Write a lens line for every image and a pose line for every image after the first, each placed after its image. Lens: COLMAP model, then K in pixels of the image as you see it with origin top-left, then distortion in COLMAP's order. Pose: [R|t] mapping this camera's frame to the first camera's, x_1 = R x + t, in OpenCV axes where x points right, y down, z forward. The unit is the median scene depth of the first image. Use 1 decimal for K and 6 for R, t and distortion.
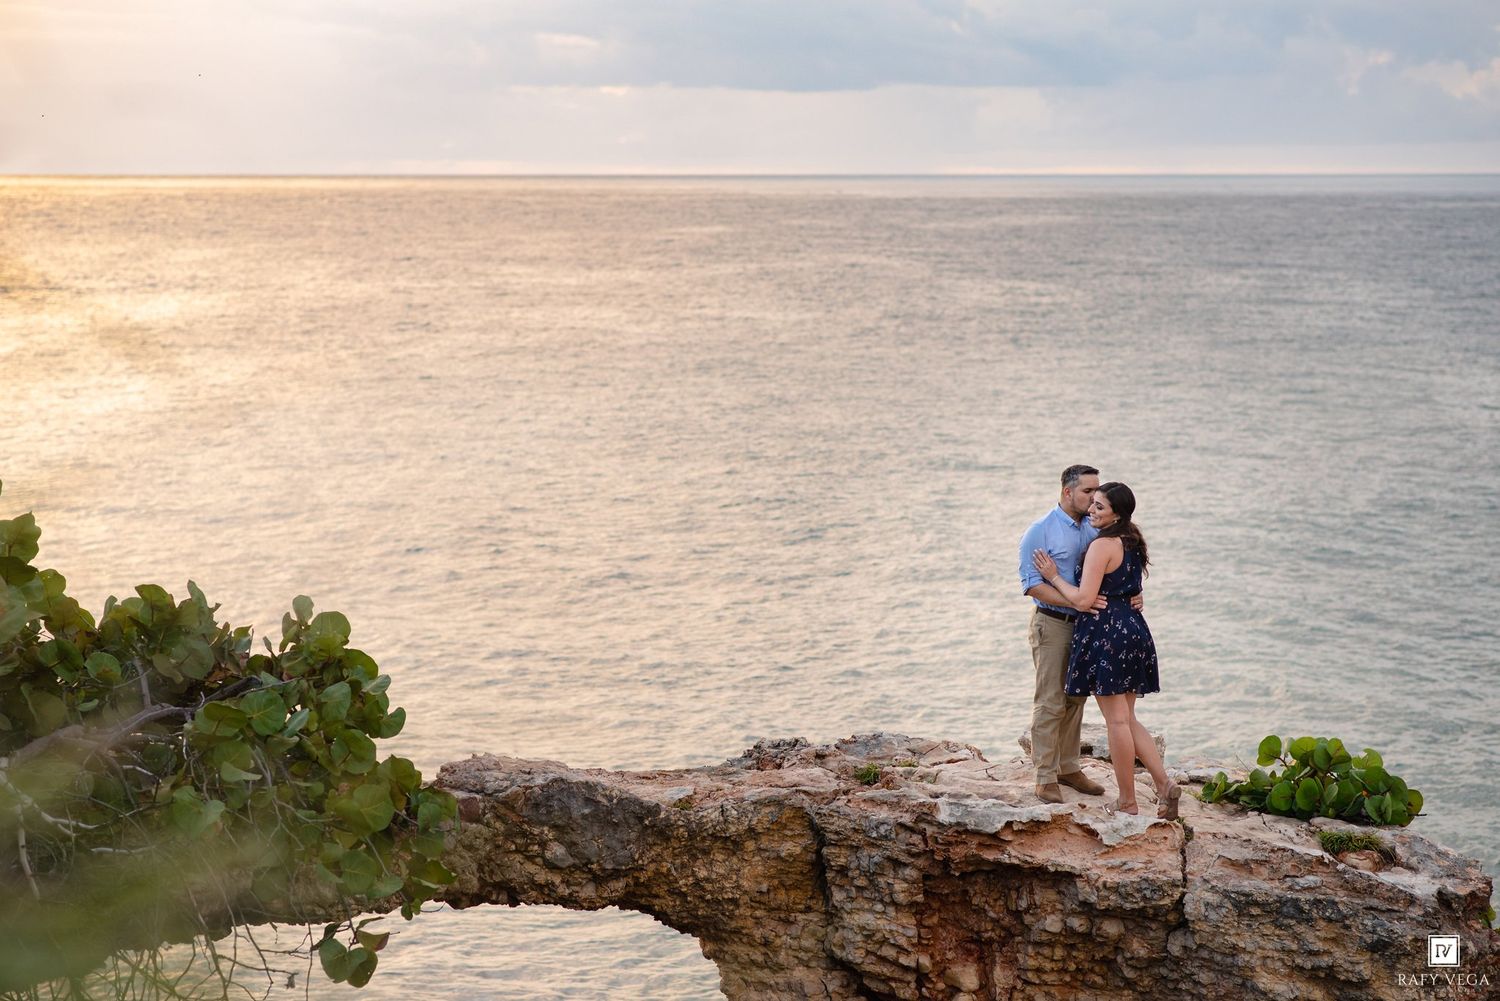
lens RADIAL K [[3762.3, 0, 750.0], [0, 3762.3, 500.5], [0, 0, 1]] dist [0.042997, 0.848413]
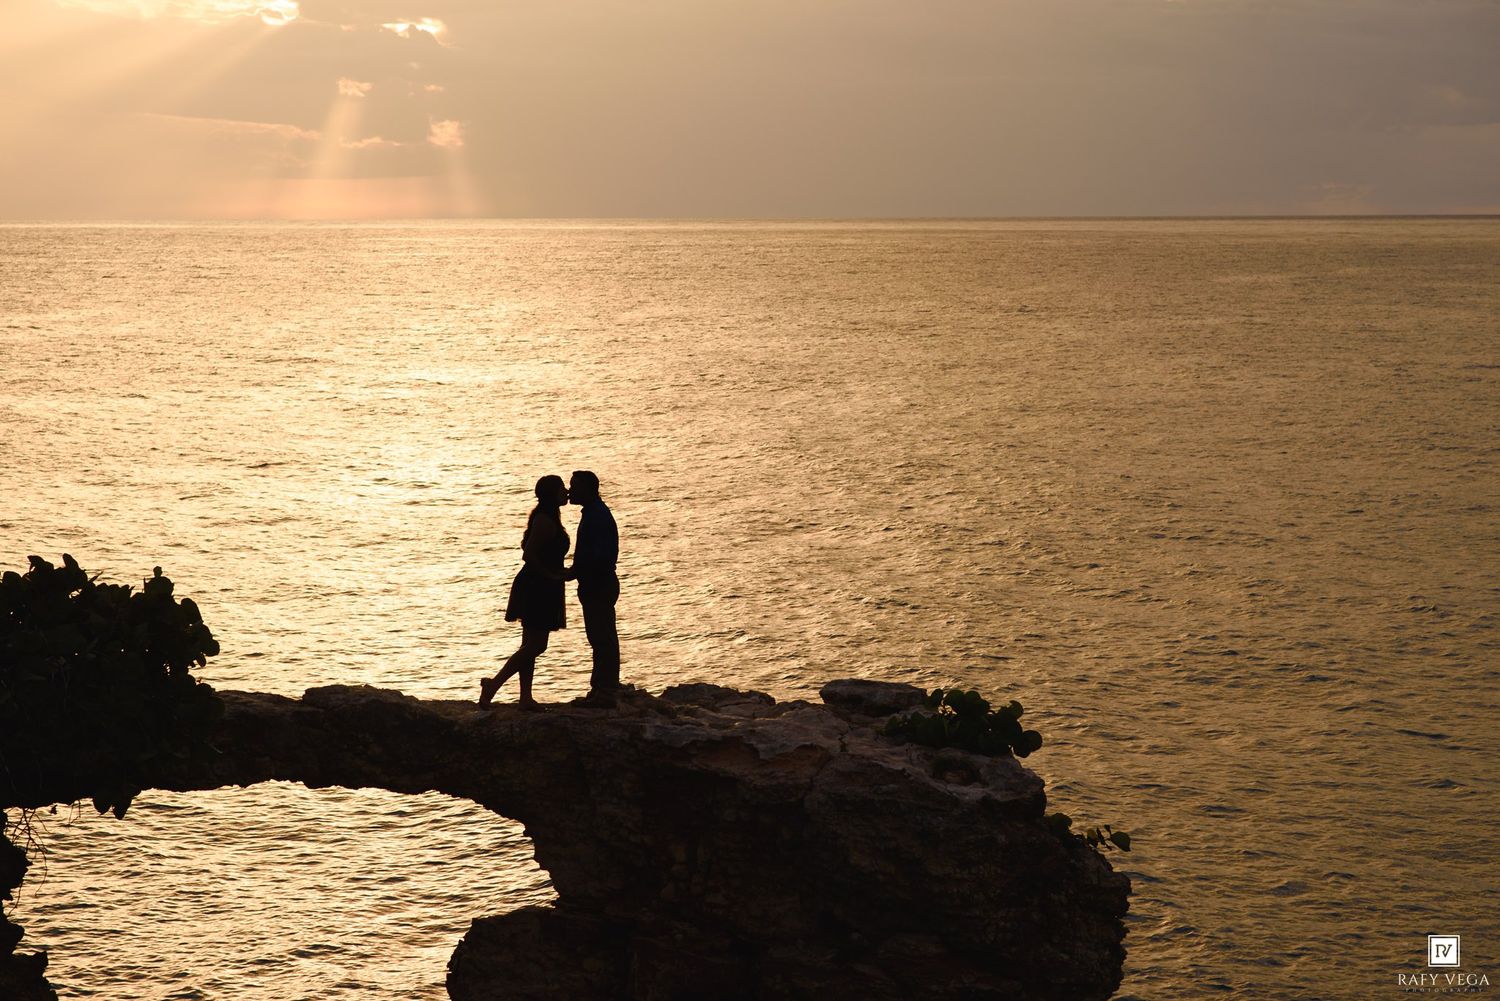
lens RADIAL K [[3762.3, 0, 750.0], [0, 3762.3, 500.5], [0, 0, 1]] dist [0.042997, 0.848413]
pose [[0.973413, 0.014951, -0.228569, 0.406466], [-0.016166, 0.999863, -0.003443, 0.000483], [0.228486, 0.007046, 0.973522, -0.358205]]
